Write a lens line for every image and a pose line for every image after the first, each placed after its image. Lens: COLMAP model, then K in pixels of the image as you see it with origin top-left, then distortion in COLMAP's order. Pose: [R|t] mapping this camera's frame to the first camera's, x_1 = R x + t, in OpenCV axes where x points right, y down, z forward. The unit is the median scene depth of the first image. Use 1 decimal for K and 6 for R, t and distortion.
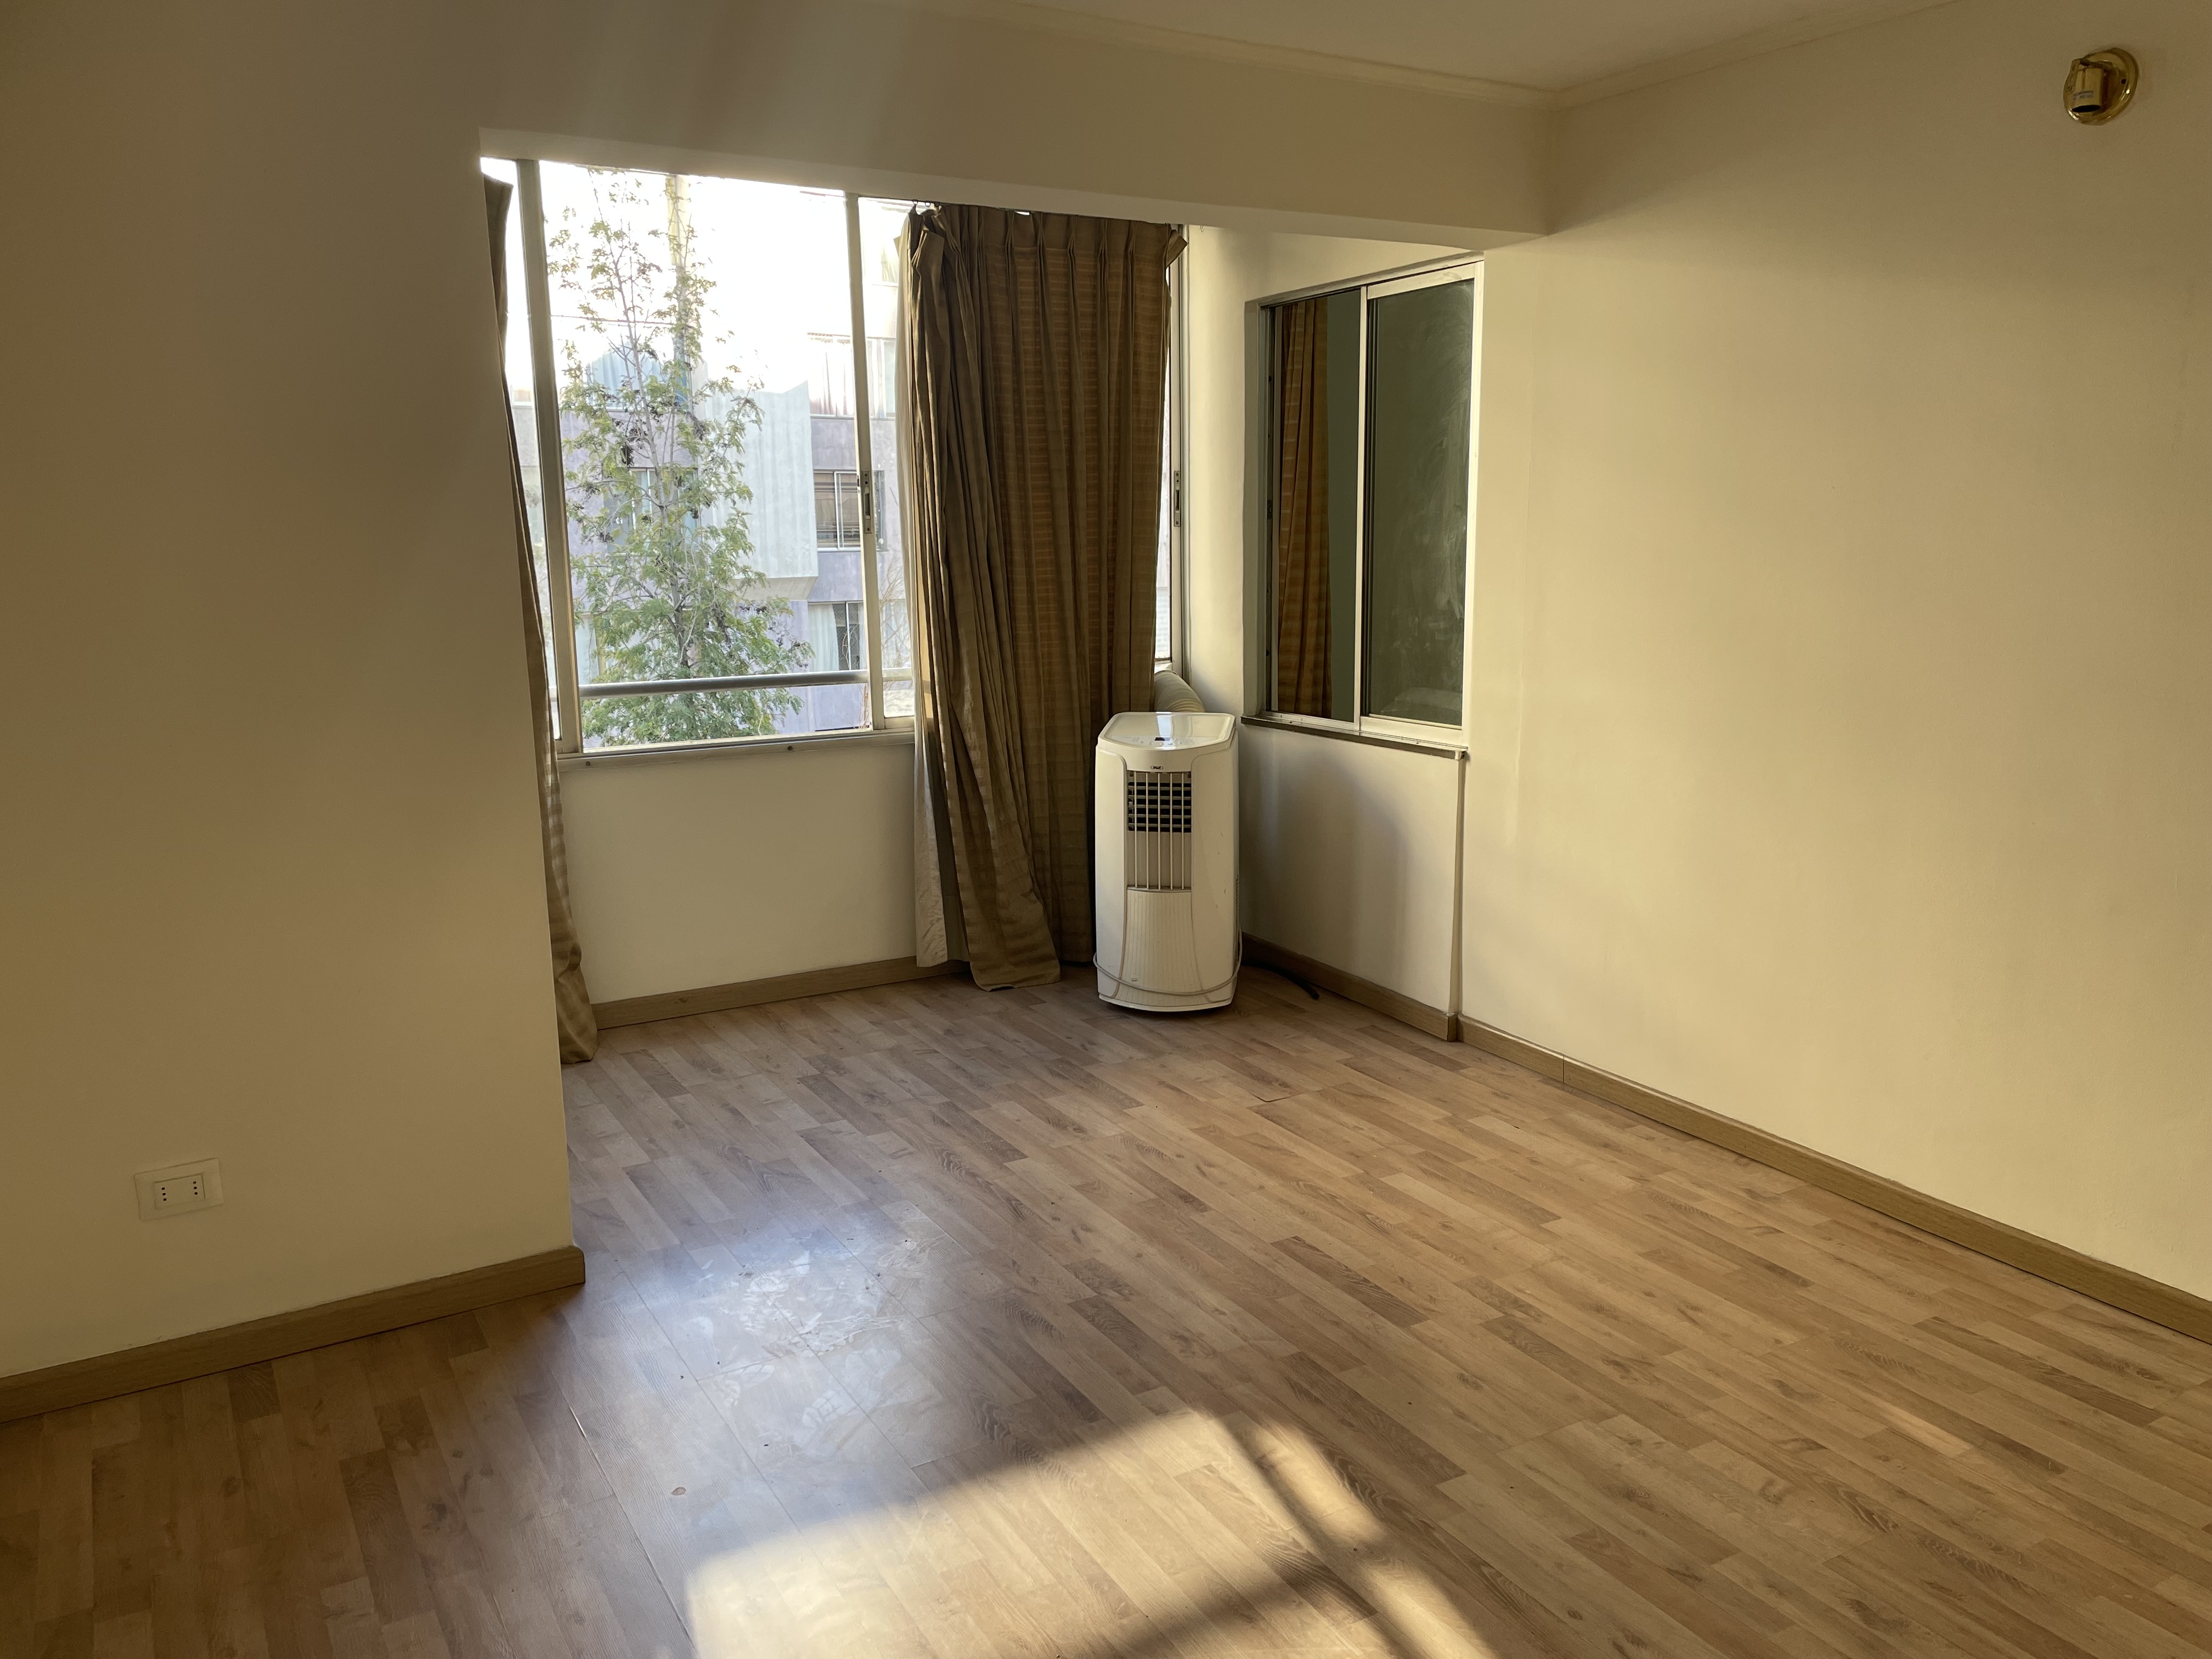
lens RADIAL K [[1663.7, 0, 1129.4], [0, 1663.7, 849.9], [0, 0, 1]] dist [0.123629, -0.148629]
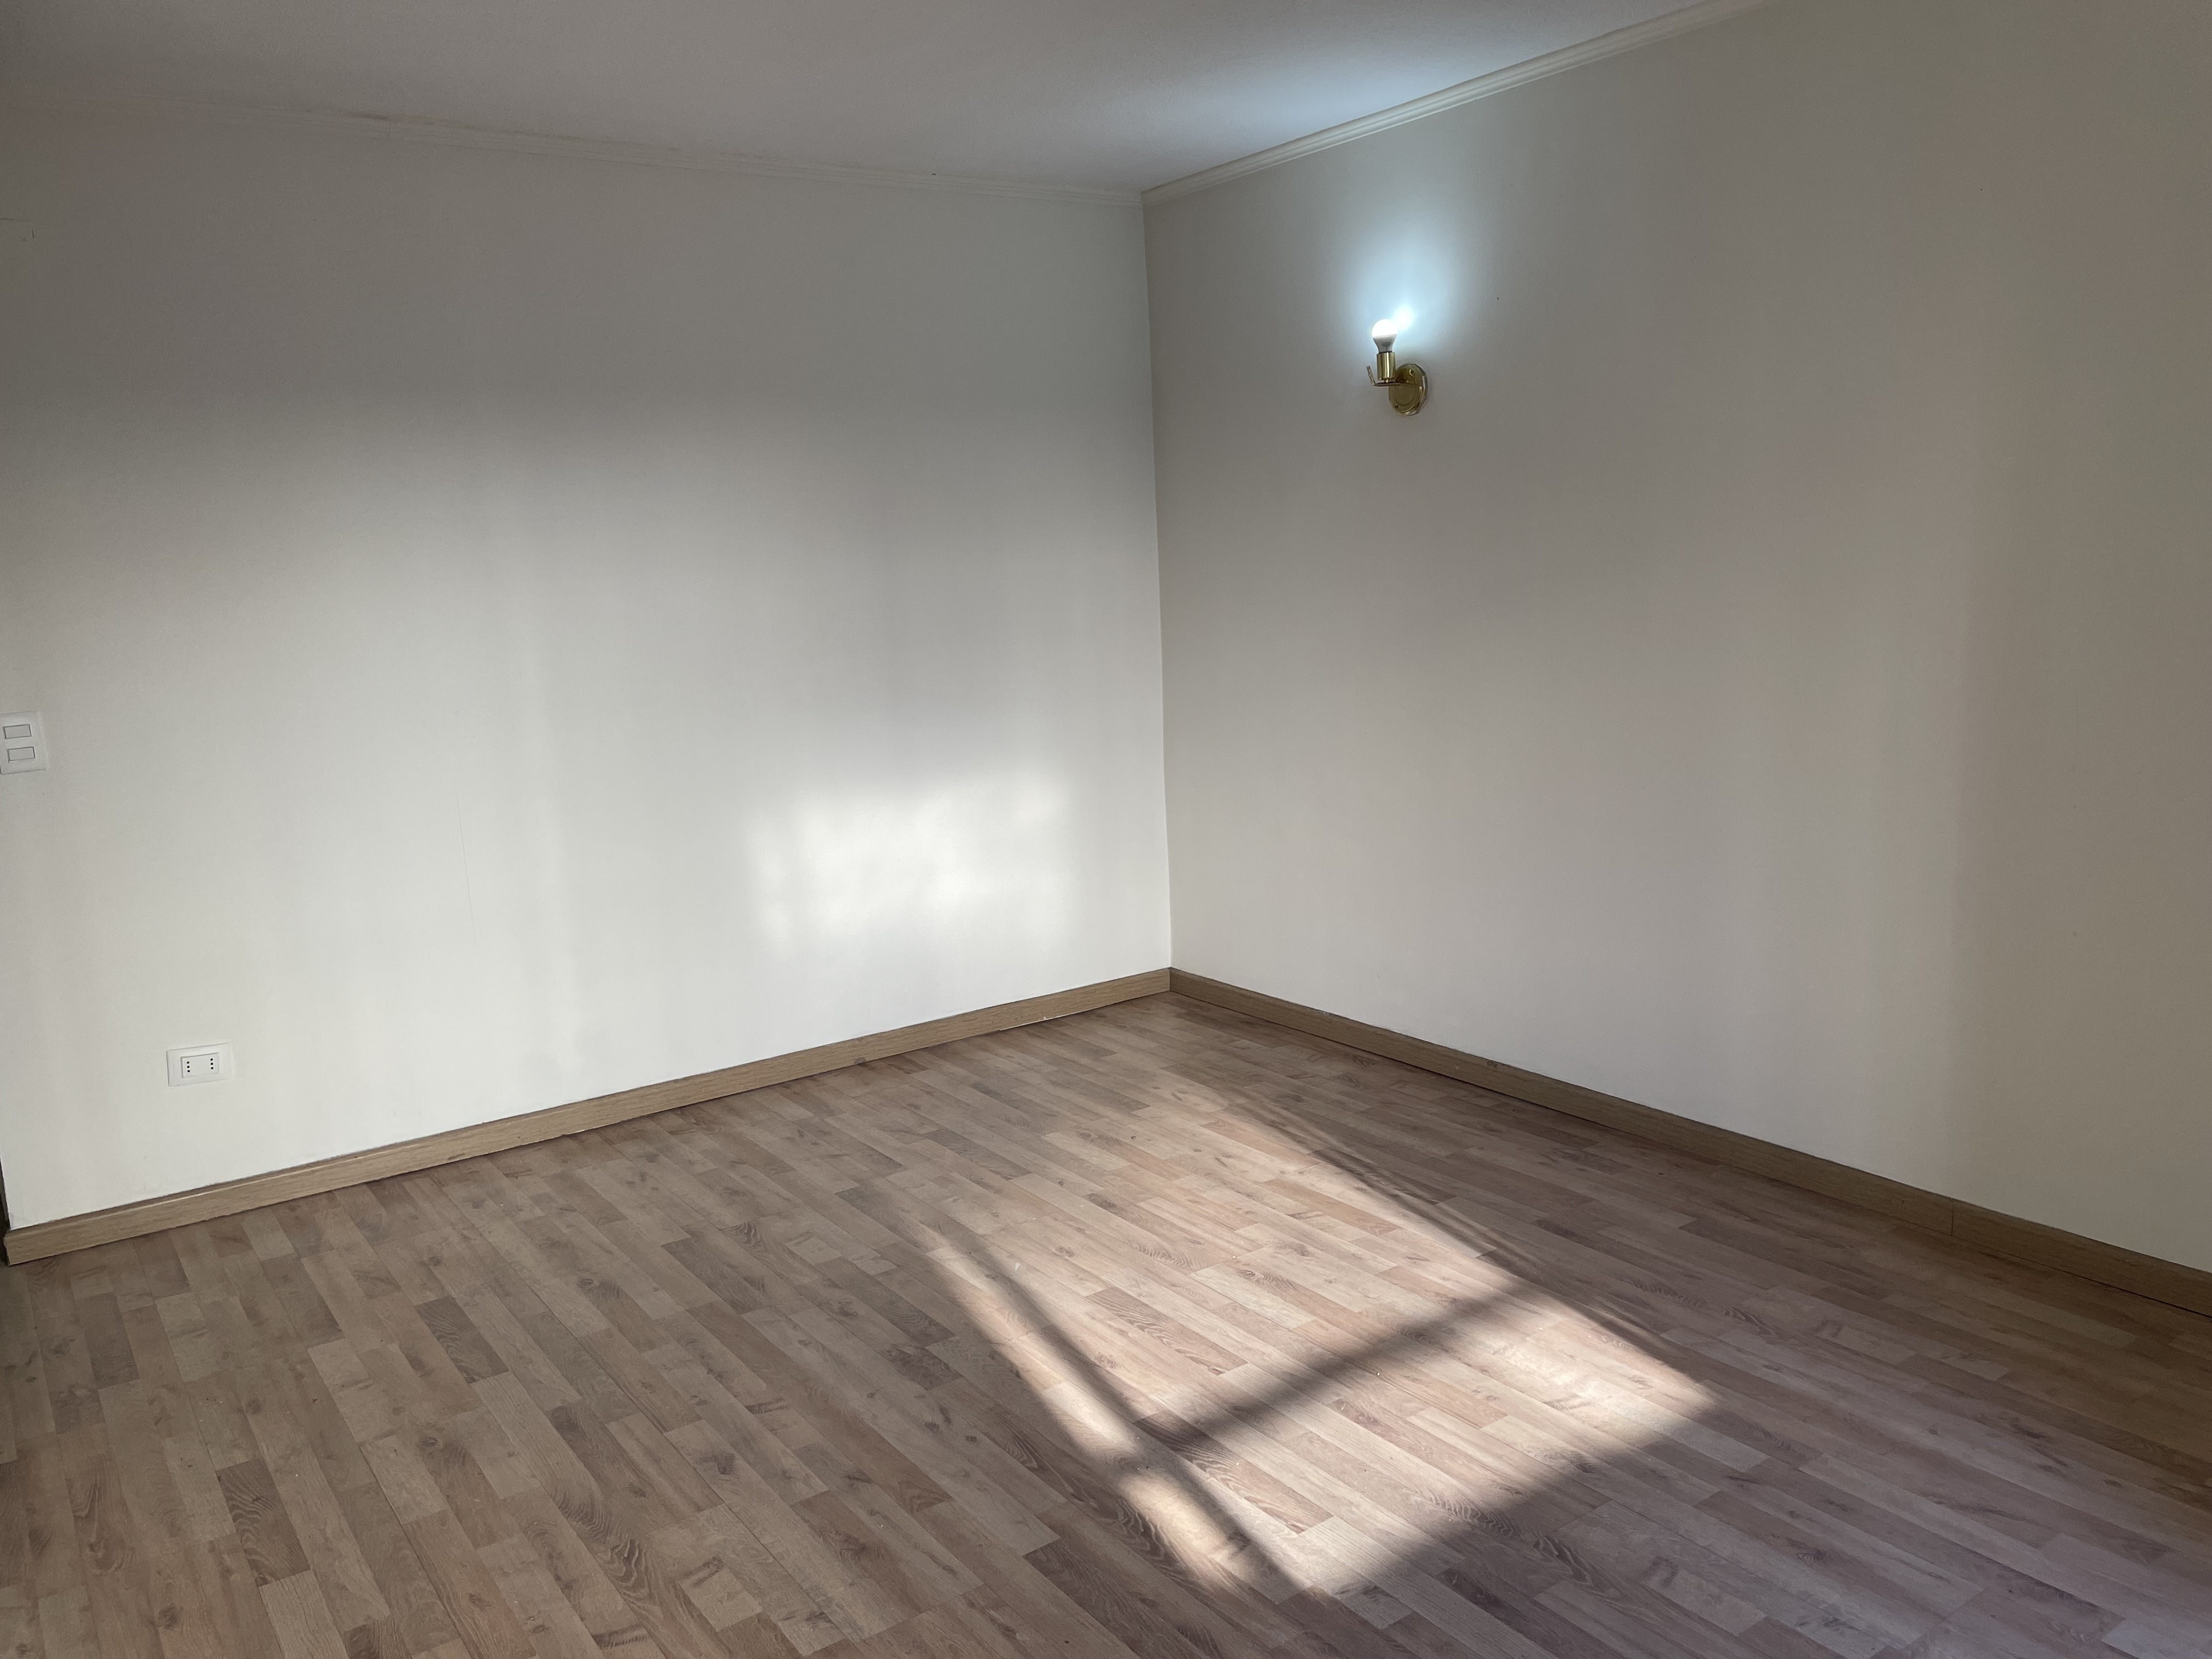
lens RADIAL K [[1663.7, 0, 1129.4], [0, 1663.7, 849.9], [0, 0, 1]] dist [0.123629, -0.148629]
pose [[-0.995242, 0.066980, -0.070759, 0.100734], [0.036184, 0.928382, 0.369862, -0.183728], [0.090465, 0.365542, -0.926388, 0.956647]]
